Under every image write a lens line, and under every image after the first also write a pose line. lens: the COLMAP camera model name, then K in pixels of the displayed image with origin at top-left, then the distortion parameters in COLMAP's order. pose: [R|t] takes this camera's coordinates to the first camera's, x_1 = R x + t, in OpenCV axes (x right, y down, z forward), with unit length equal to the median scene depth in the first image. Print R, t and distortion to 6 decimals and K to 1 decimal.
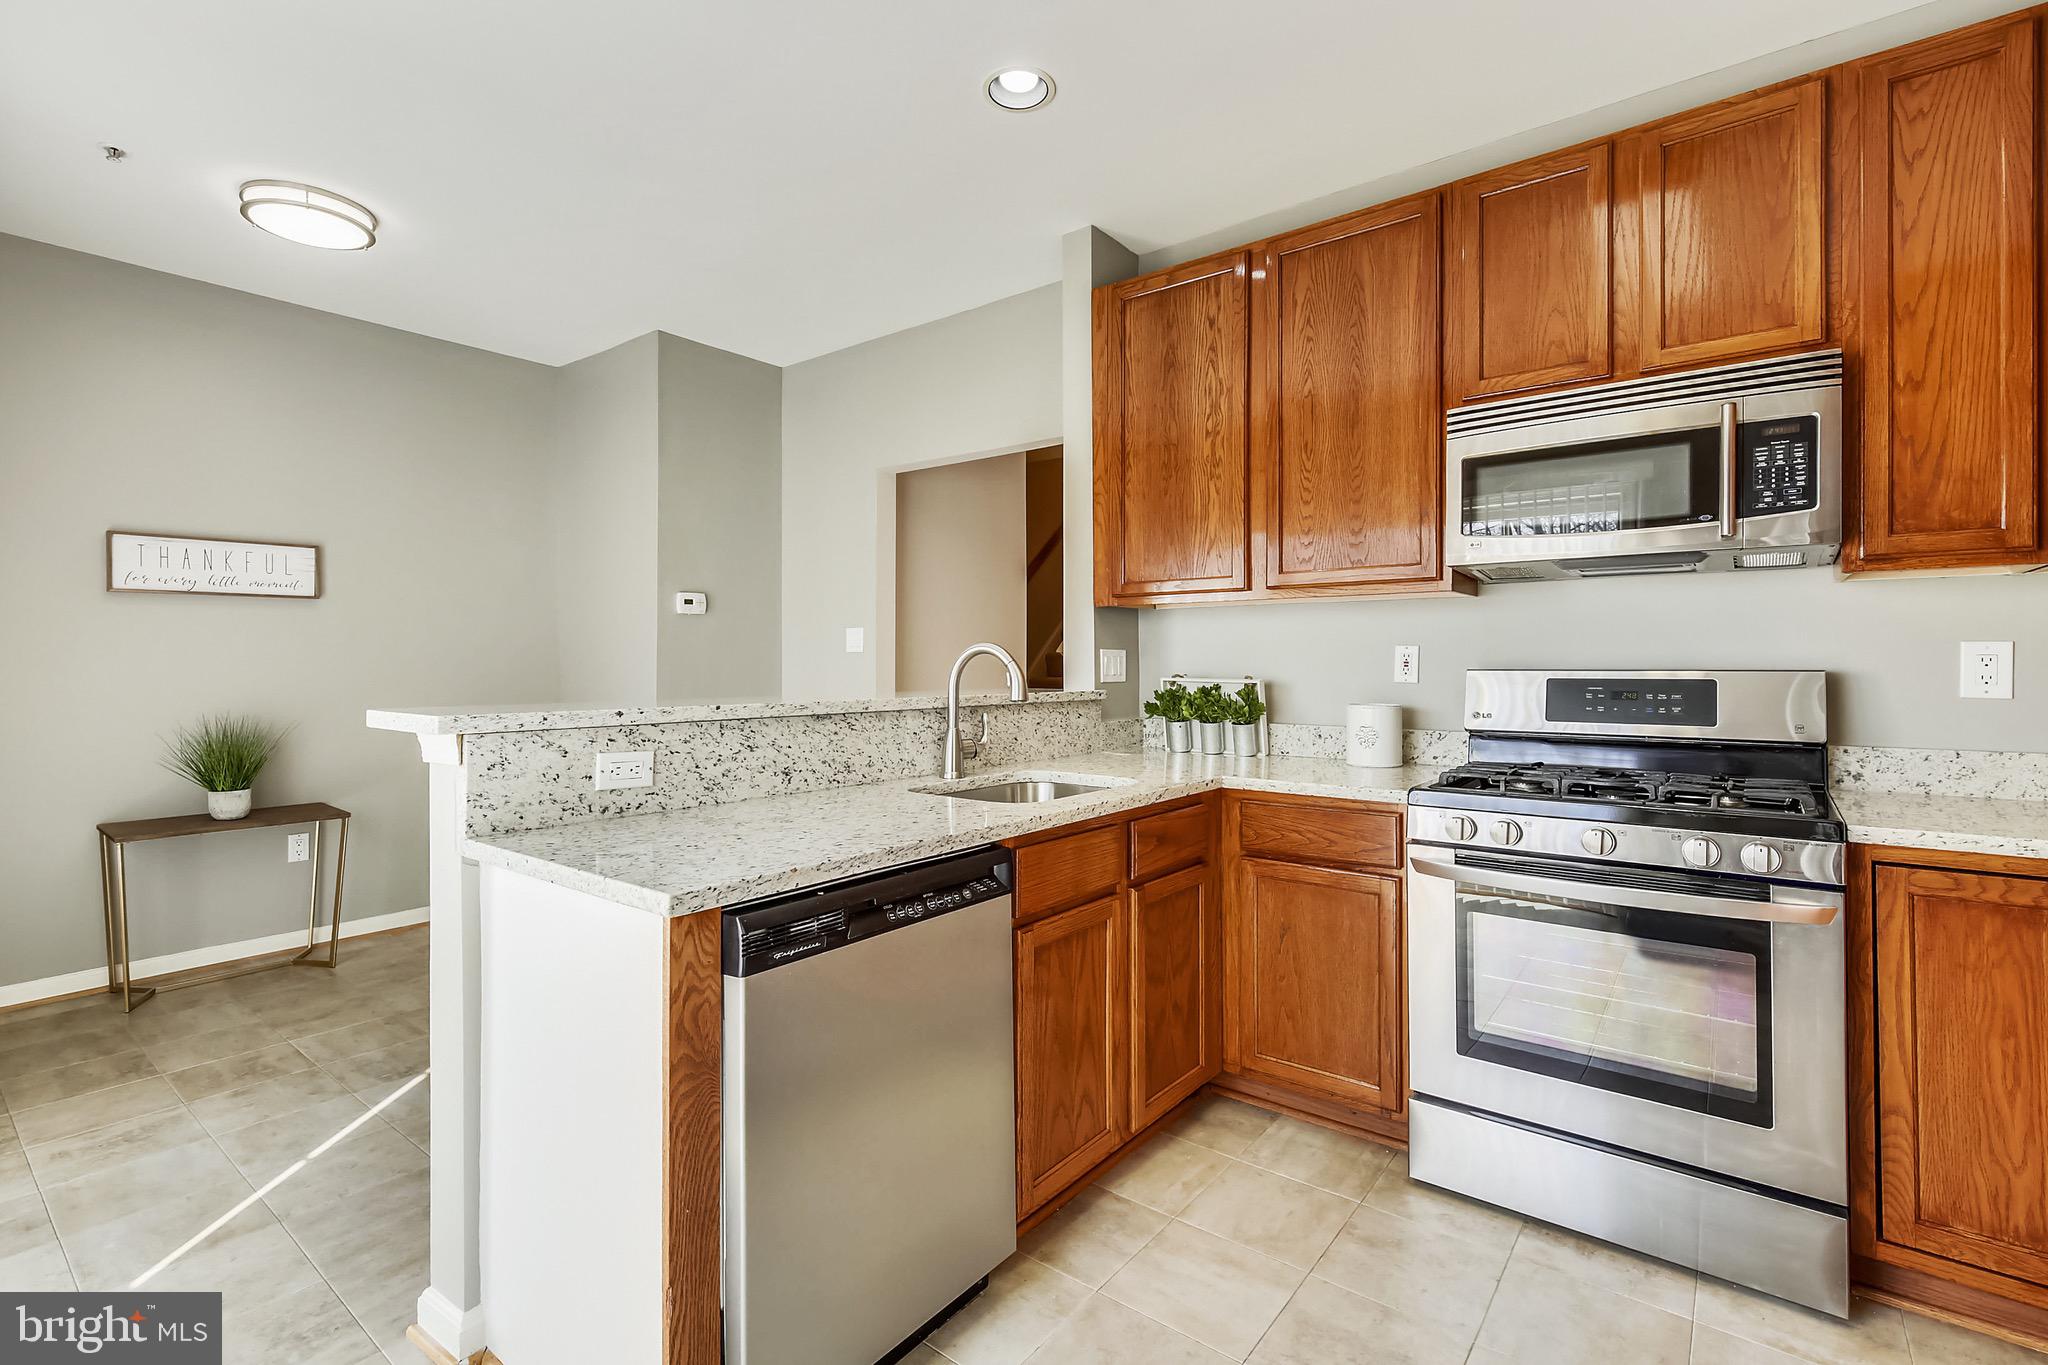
lens RADIAL K [[928.6, 0, 1016.1], [0, 928.6, 659.7], [0, 0, 1]] dist [0.006267, -0.000299]
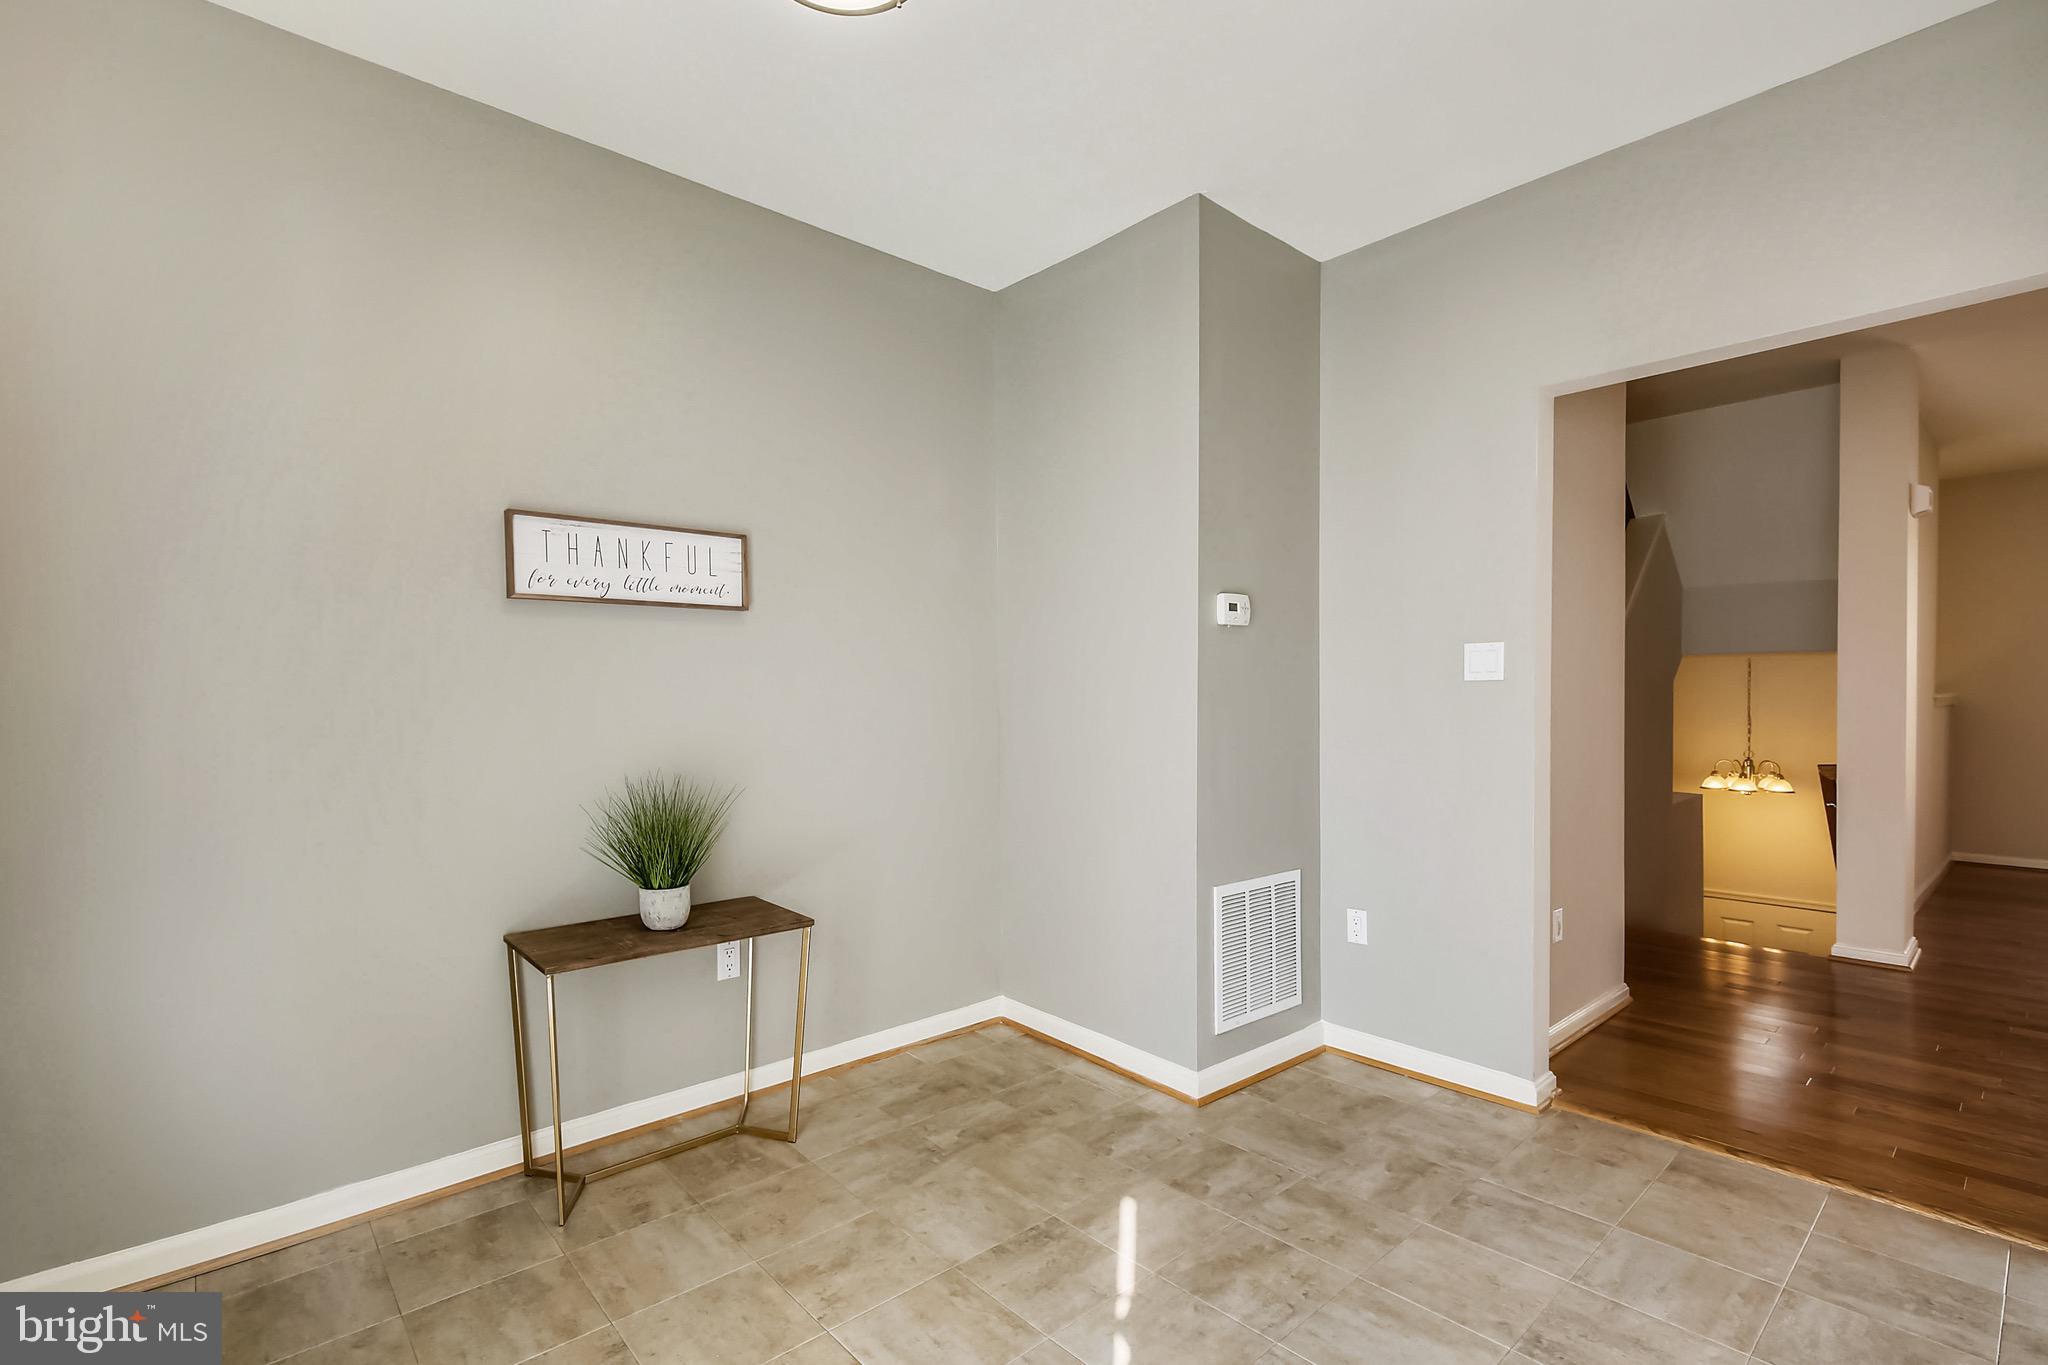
lens RADIAL K [[928.6, 0, 1009.5], [0, 928.6, 720.9], [0, 0, 1]] dist [0.006267, -0.000299]
pose [[0.984911, 0.000042, -0.173061, -0.477708], [0.004924, 0.999588, 0.028263, -0.000233], [0.172991, -0.028689, 0.984505, 0.375402]]
